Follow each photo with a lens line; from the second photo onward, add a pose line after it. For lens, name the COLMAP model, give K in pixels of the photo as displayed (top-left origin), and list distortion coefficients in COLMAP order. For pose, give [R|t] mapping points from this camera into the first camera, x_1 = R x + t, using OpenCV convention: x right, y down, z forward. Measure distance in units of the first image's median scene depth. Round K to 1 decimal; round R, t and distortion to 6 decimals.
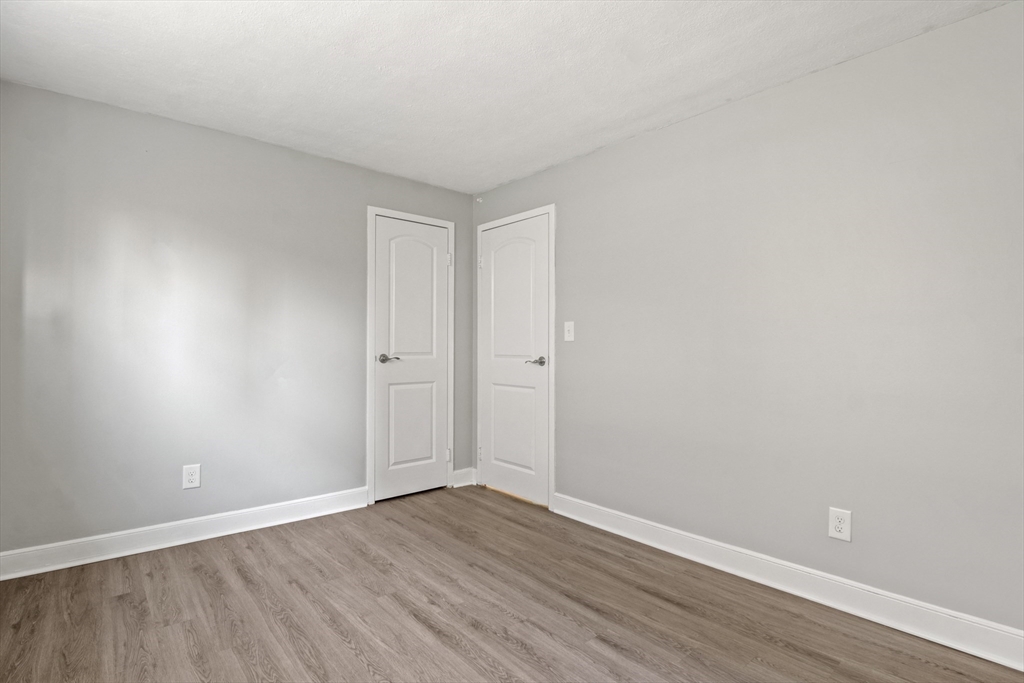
lens RADIAL K [[502.7, 0, 516.5], [0, 502.7, 342.1], [0, 0, 1]] dist [-0.013533, -0.003008]
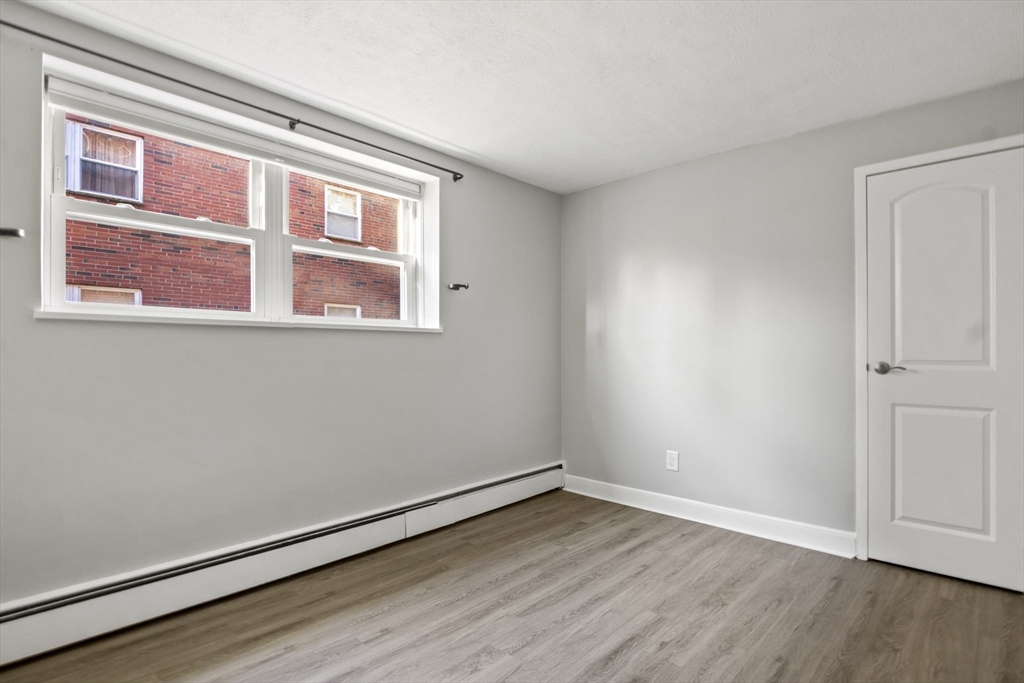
lens RADIAL K [[514.7, 0, 520.3], [0, 514.7, 345.2], [0, 0, 1]] dist [-0.009287, -0.000931]
pose [[0.109265, -0.015783, -0.993887, 0.640275], [0.007724, 0.999857, -0.015028, 0.010313], [0.993983, -0.006035, 0.109372, 0.603248]]
